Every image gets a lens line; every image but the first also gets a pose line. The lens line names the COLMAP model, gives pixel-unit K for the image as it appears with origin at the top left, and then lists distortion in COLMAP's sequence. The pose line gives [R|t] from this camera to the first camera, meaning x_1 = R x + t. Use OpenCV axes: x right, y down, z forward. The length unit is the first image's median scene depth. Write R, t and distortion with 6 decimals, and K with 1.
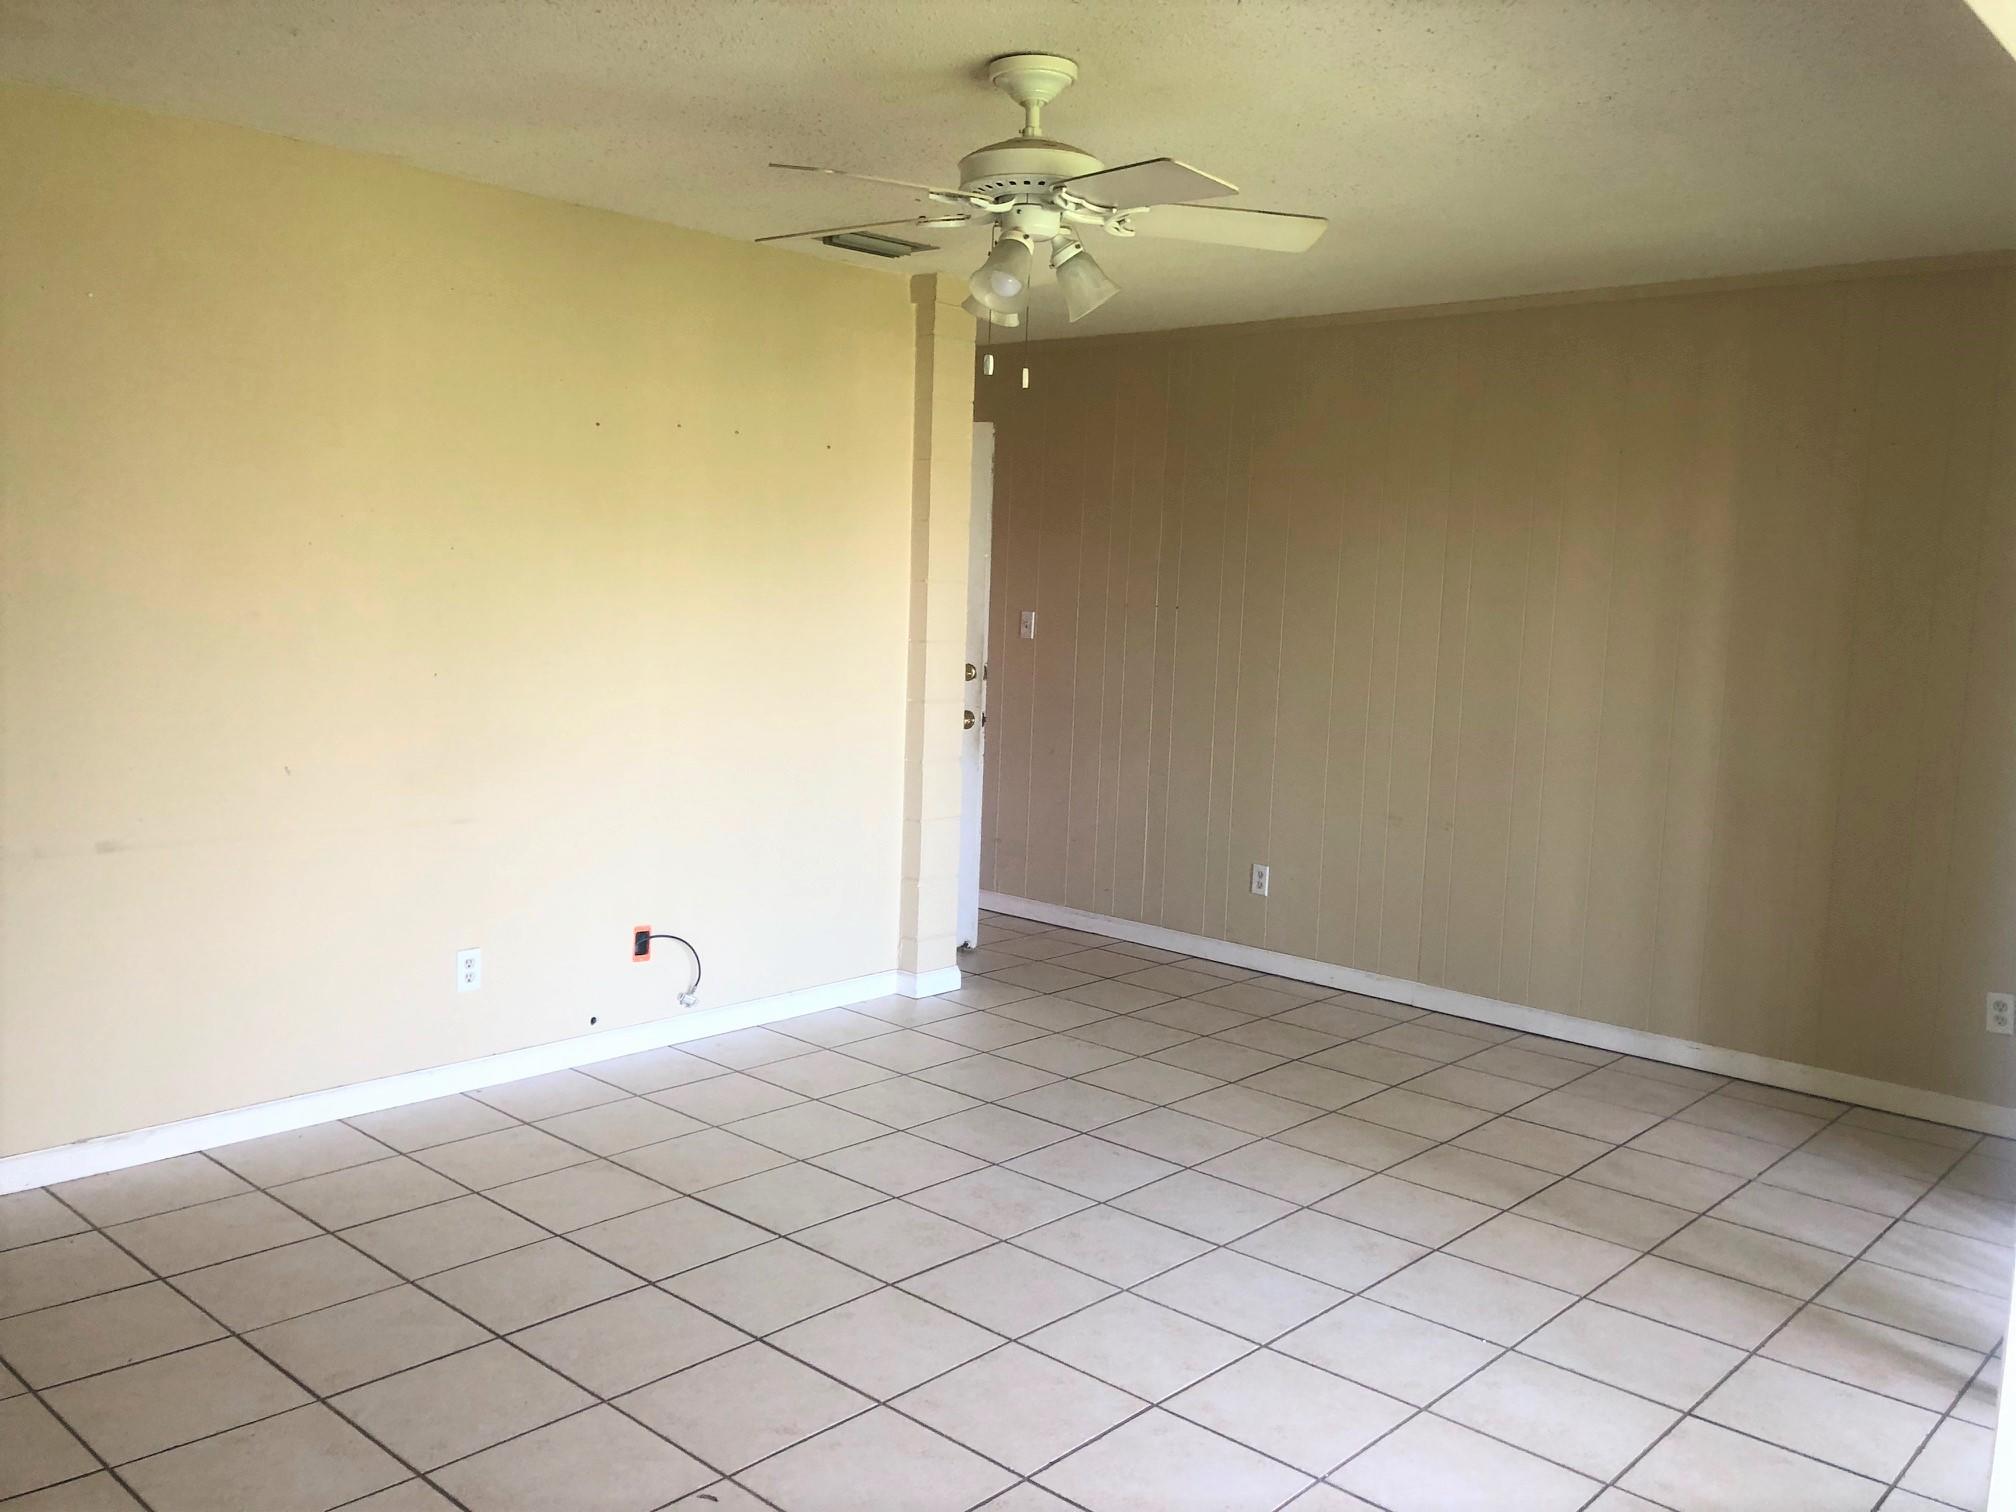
lens RADIAL K [[1673.7, 0, 1008.0], [0, 1673.7, 756.0], [0, 0, 1]] dist [-0.042938, 0.079277]
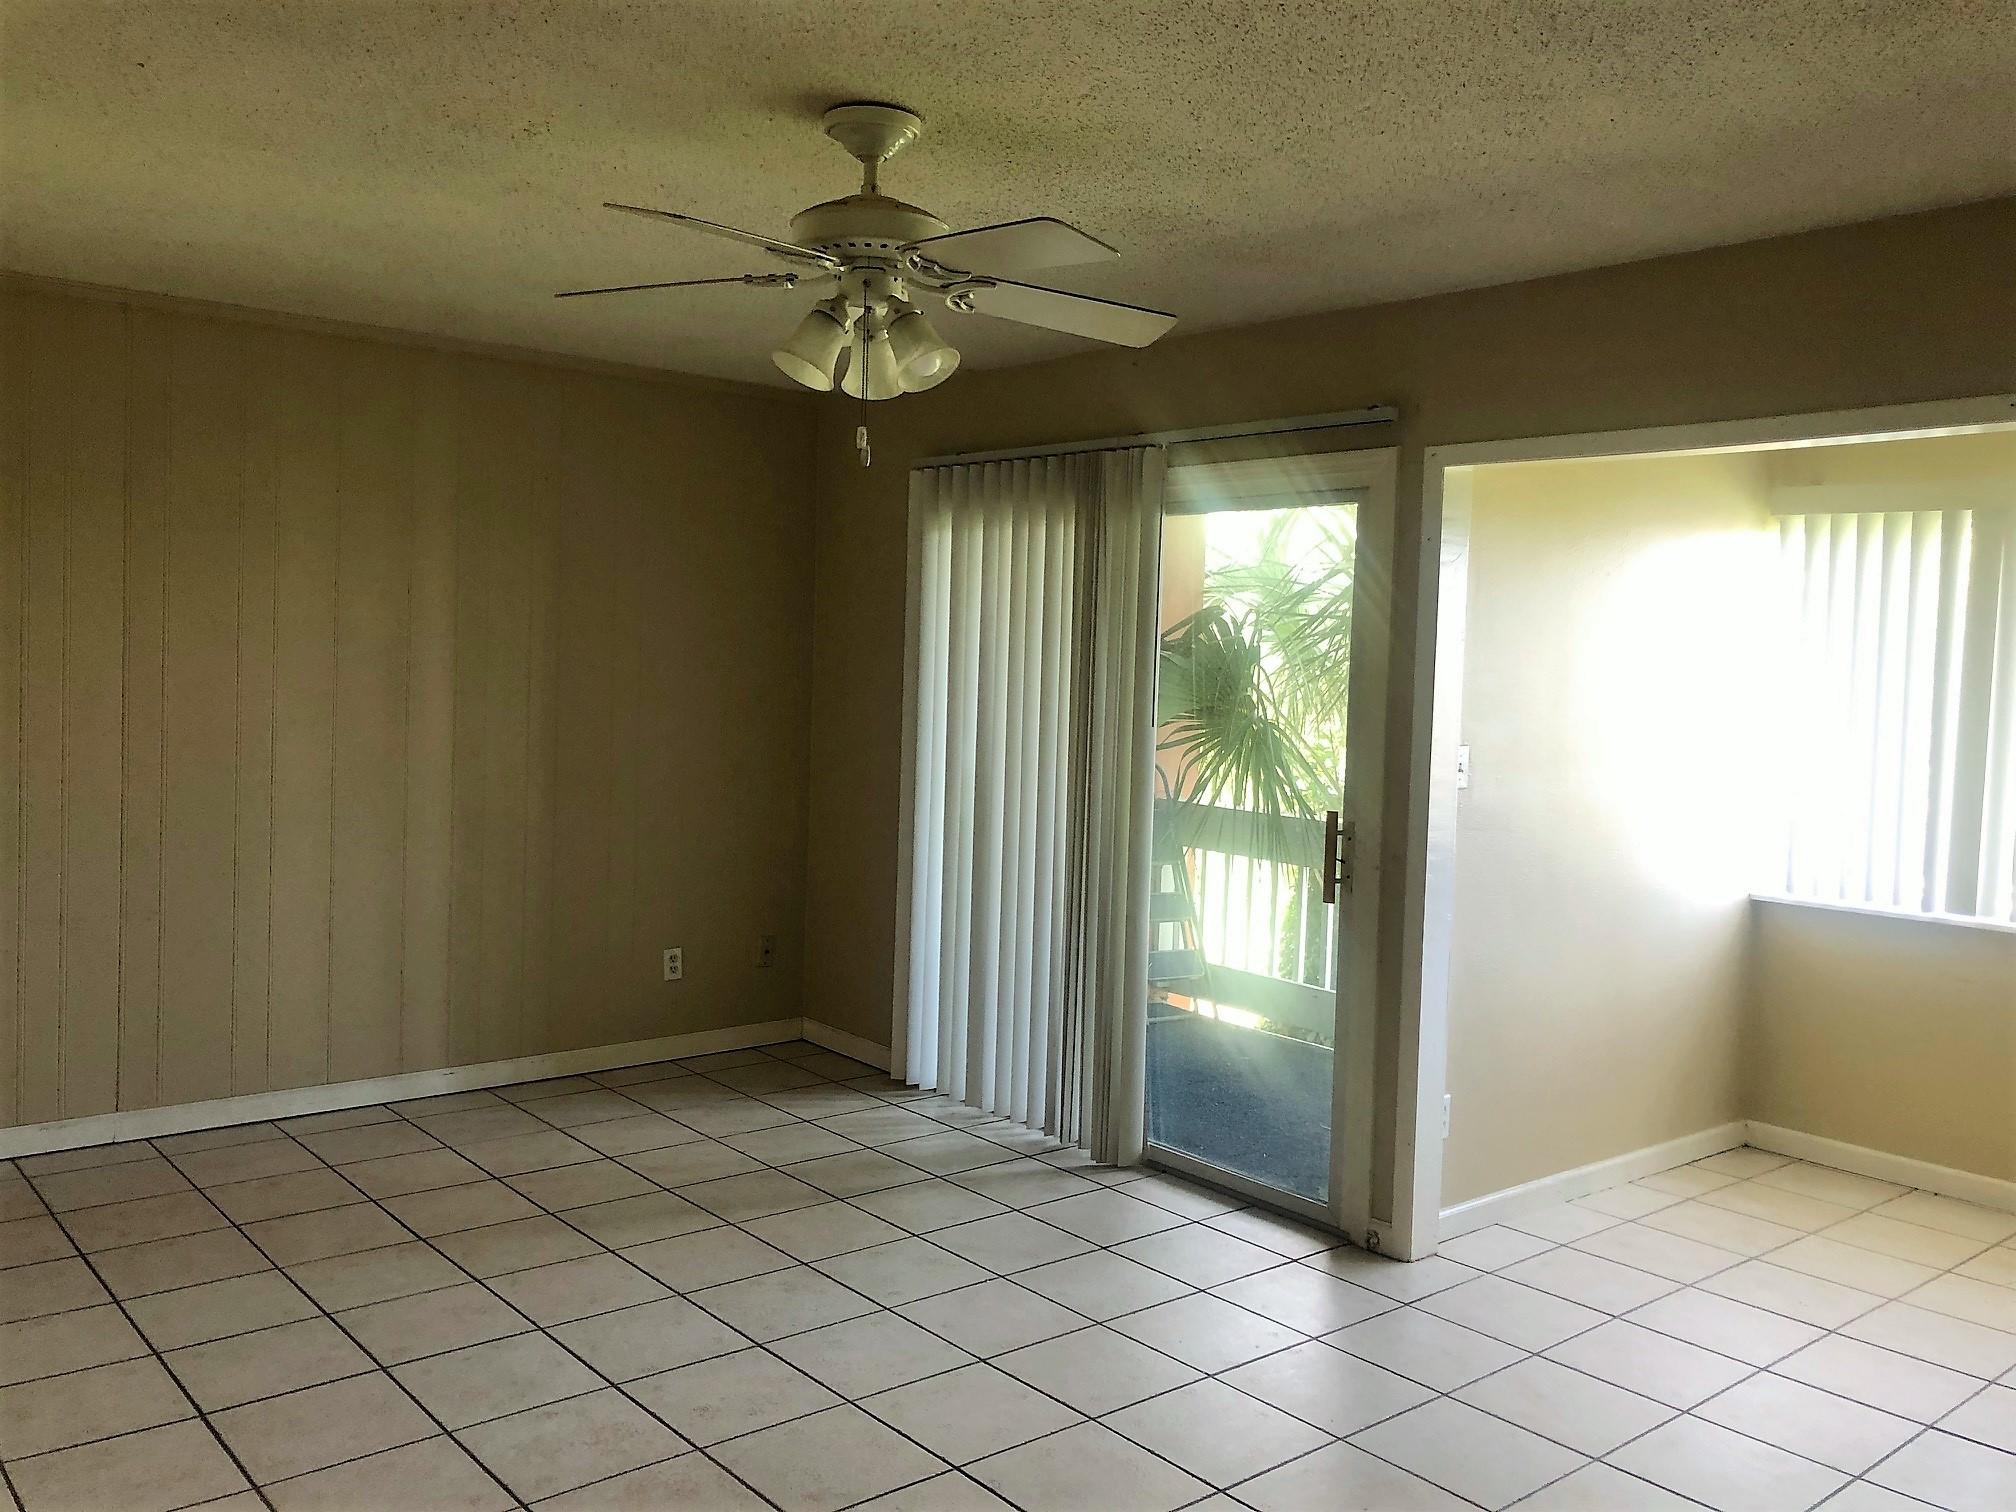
lens RADIAL K [[1673.7, 0, 1008.0], [0, 1673.7, 756.0], [0, 0, 1]] dist [-0.042938, 0.079277]
pose [[0.129684, -0.087575, 0.987680, -0.588524], [0.087756, 0.993197, 0.076542, -0.072676], [-0.987664, 0.076748, 0.136487, 0.561728]]
